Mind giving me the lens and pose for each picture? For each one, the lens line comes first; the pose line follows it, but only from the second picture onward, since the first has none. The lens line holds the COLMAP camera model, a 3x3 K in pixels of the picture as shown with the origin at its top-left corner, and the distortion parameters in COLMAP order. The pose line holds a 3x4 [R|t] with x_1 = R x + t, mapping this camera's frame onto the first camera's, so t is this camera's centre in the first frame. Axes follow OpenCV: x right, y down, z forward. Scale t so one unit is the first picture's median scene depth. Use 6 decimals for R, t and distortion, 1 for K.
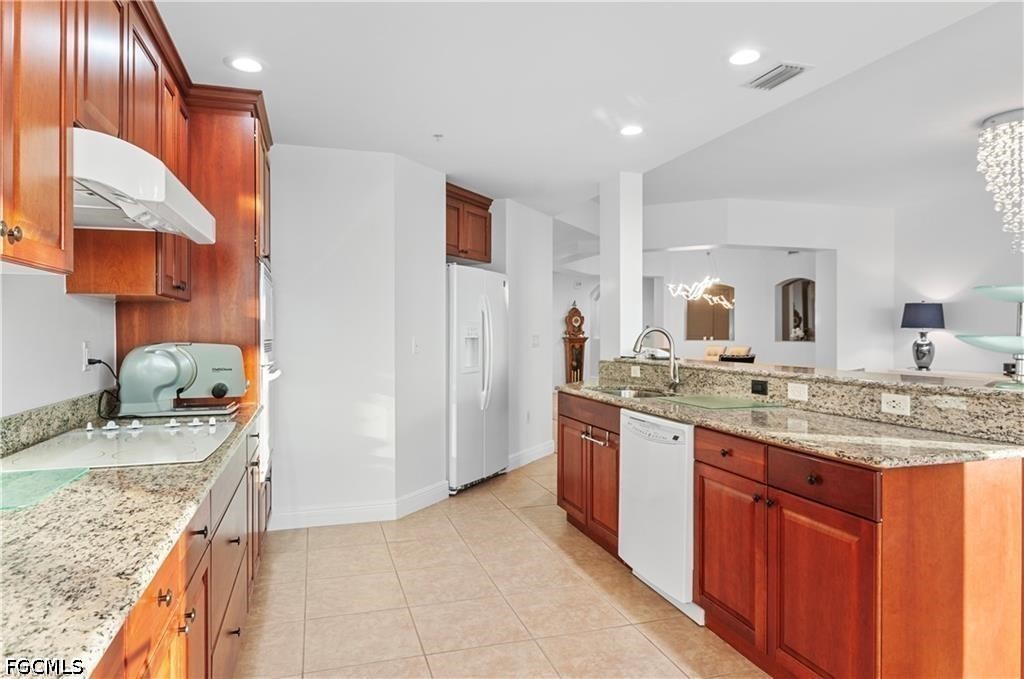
lens RADIAL K [[603.2, 0, 509.2], [0, 603.2, 333.4], [0, 0, 1]] dist [0.004008, -0.000163]
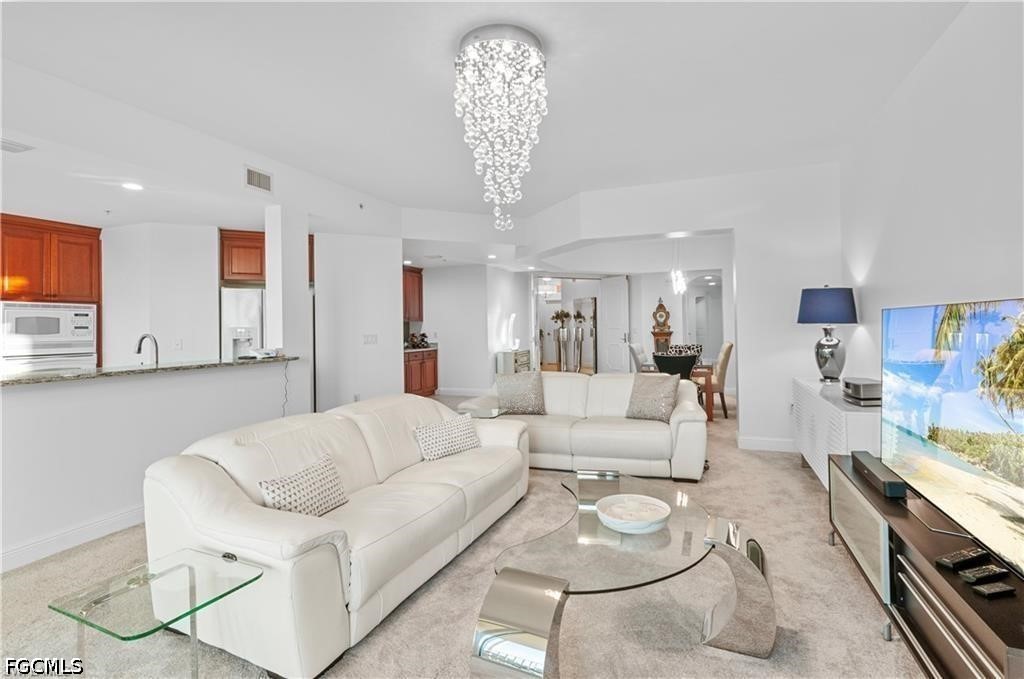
lens RADIAL K [[463.4, 0, 512.6], [0, 463.4, 317.1], [0, 0, 1]] dist [-0.017762, 0.000232]
pose [[0.810506, -0.022904, -0.585282, 0.698993], [0.012435, 0.999683, -0.021901, -0.008246], [0.585598, 0.010473, 0.810534, 0.331961]]
